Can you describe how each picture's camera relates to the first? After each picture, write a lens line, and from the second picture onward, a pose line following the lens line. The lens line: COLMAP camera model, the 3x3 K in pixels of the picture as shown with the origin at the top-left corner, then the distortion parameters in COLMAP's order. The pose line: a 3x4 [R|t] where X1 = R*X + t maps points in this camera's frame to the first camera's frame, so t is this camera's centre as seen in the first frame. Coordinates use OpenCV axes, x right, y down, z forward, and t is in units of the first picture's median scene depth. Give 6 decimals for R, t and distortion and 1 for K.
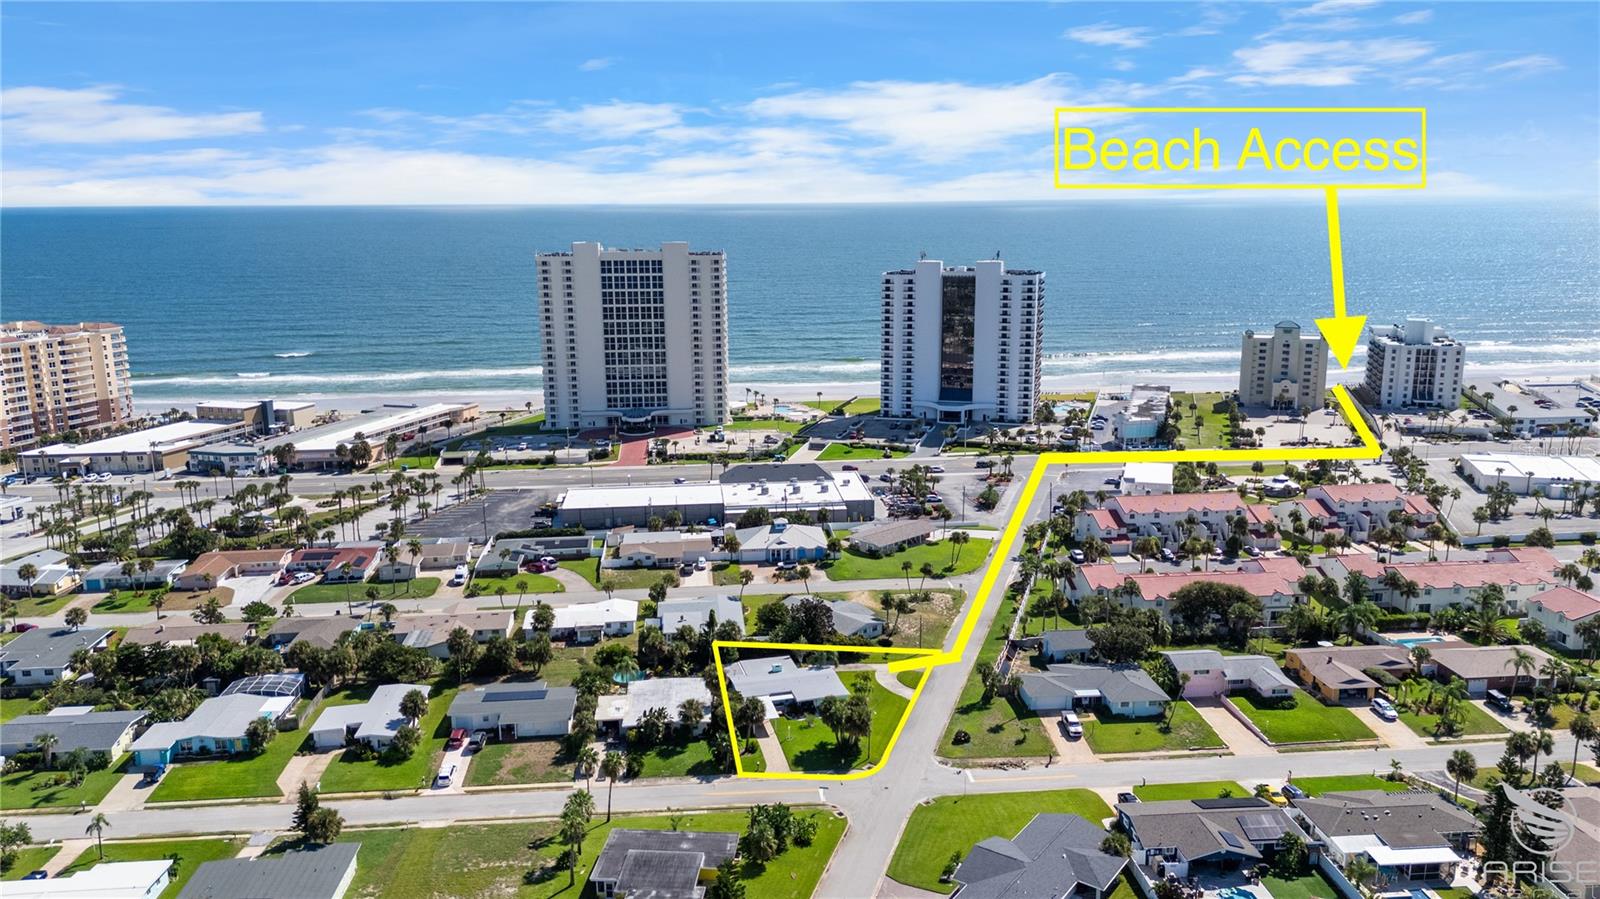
lens RADIAL K [[1161.3, 0, 793.8], [0, 1161.3, 463.5], [0, 0, 1]] dist [0.024853, -0.010509]
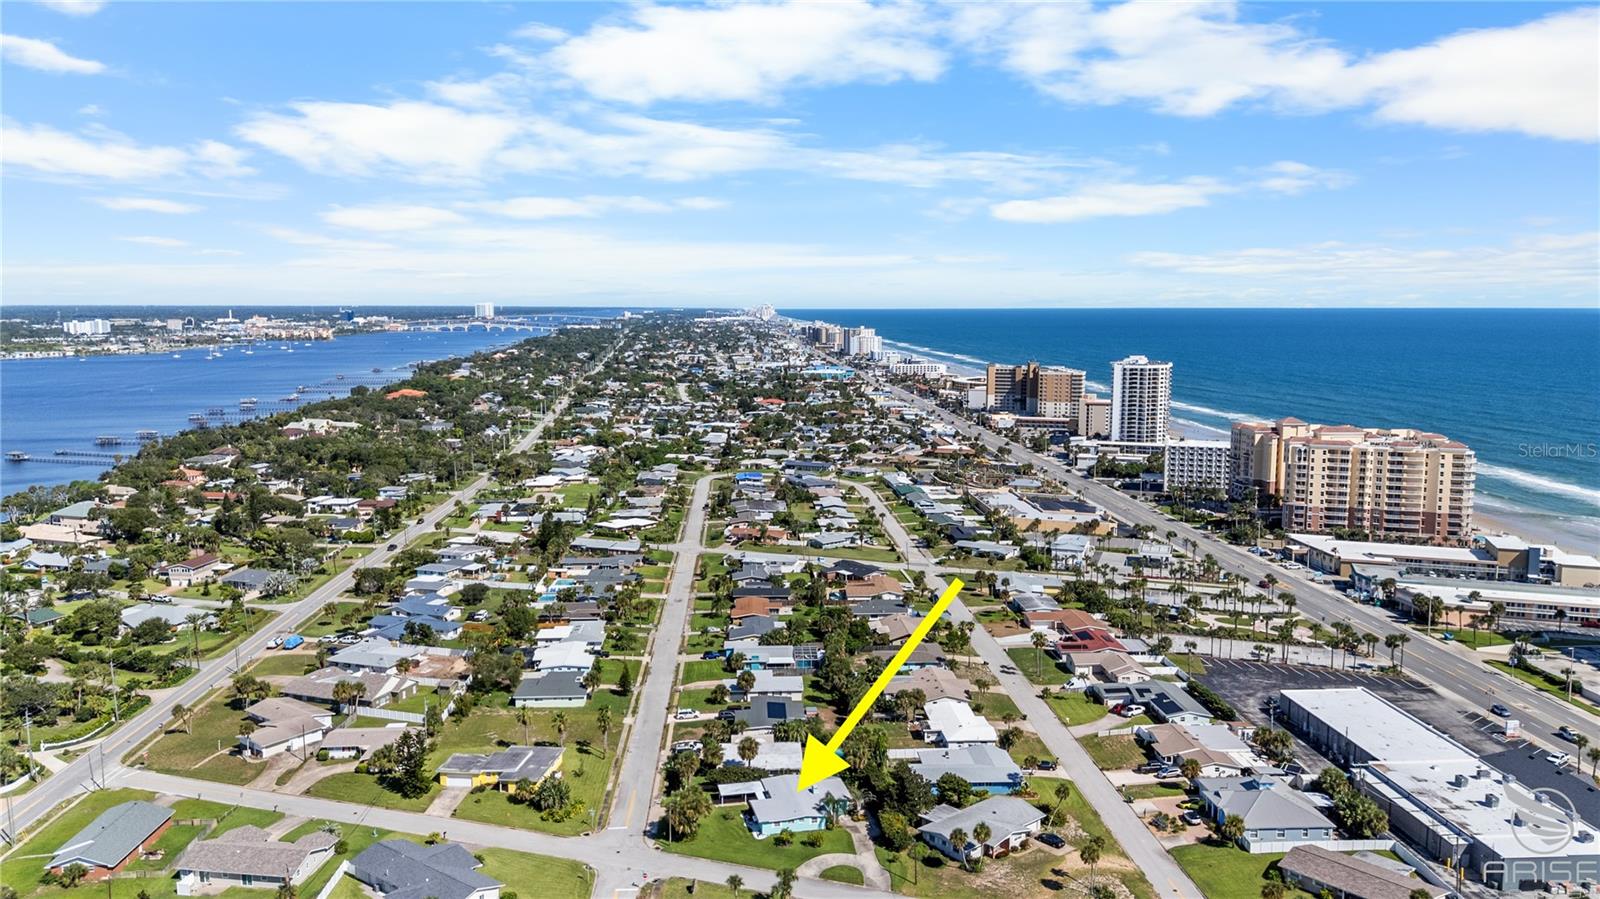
lens RADIAL K [[1161.3, 0, 804.9], [0, 1161.3, 456.3], [0, 0, 1]] dist [0.024853, -0.010509]
pose [[-0.038425, 0.134713, -0.990139, 0.745332], [-0.222615, 0.964815, 0.139906, -0.197513], [0.974149, 0.225796, -0.007084, 0.696396]]
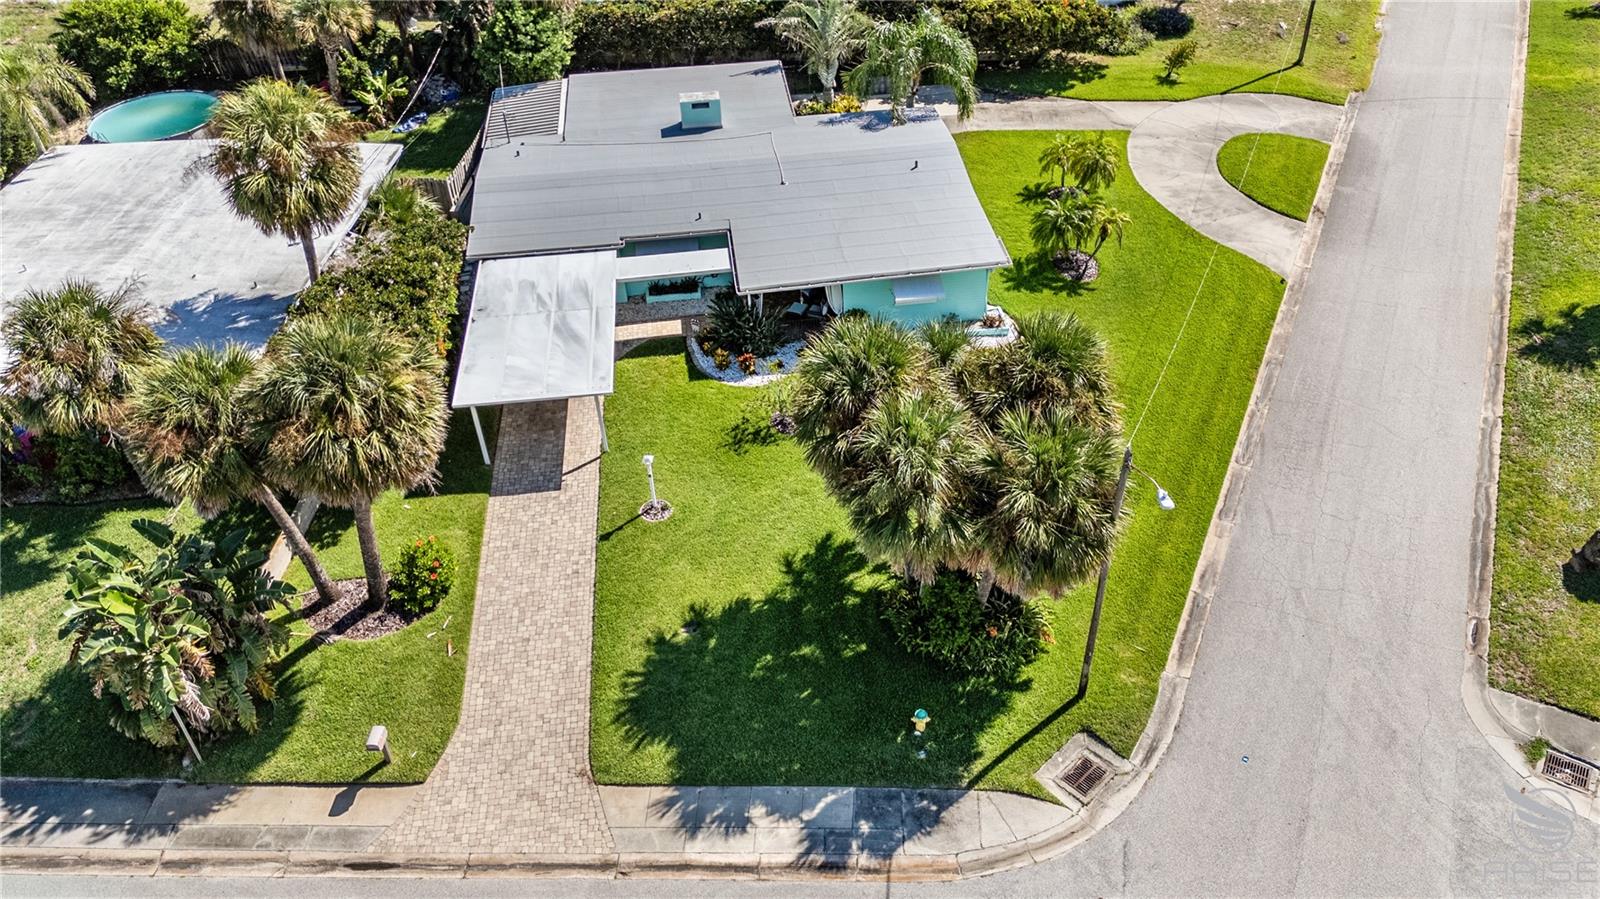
lens RADIAL K [[1161.3, 0, 811.6], [0, 1161.3, 462.5], [0, 0, 1]] dist [0.024853, -0.010509]
pose [[0.990031, 0.078222, -0.117128, 0.028972], [-0.012834, 0.878245, 0.478038, 0.094759], [0.140260, -0.471770, 0.870494, 0.573974]]
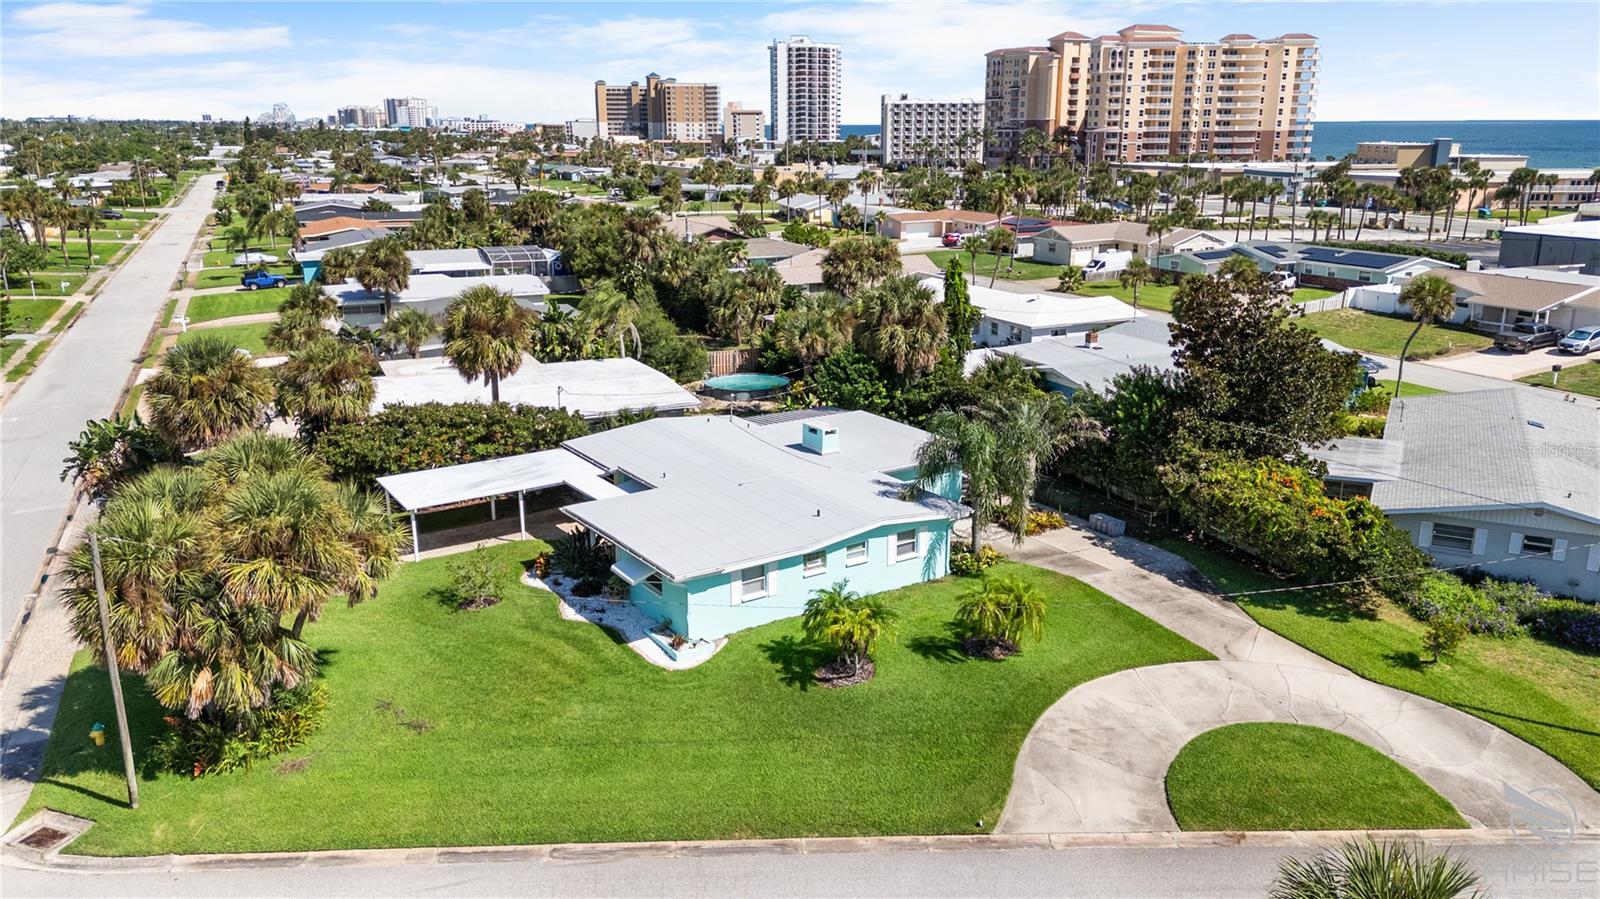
lens RADIAL K [[1161.3, 0, 800.5], [0, 1161.3, 456.7], [0, 0, 1]] dist [0.024853, -0.010509]
pose [[0.324891, 0.266330, -0.907477, 0.159008], [-0.207601, 0.956211, 0.206308, 0.097018], [0.922685, 0.121366, 0.365955, 0.677372]]
